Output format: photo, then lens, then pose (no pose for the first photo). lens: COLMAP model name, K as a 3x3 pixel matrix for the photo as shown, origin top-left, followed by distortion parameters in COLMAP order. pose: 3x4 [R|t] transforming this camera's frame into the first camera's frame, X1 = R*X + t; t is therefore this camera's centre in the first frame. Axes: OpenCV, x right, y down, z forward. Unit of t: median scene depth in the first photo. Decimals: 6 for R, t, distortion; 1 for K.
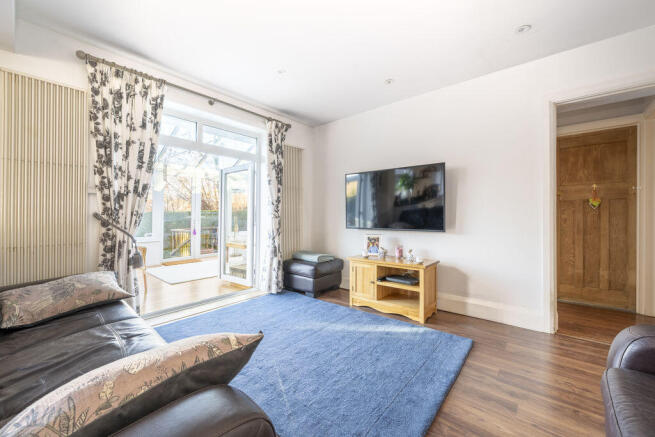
lens RADIAL K [[259.9, 0, 326.4], [0, 259.9, 216.1], [0, 0, 1]] dist [0.002464, 0.000192]
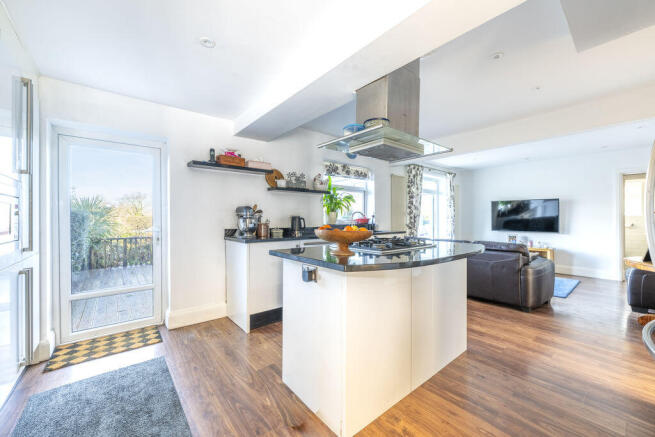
lens RADIAL K [[259.9, 0, 328.8], [0, 259.9, 219.6], [0, 0, 1]] dist [0.002464, 0.000192]
pose [[0.986214, -0.001491, -0.165468, -1.196438], [-0.000462, 0.999931, -0.011769, -0.021696], [0.165474, 0.011683, 0.986145, -1.580775]]
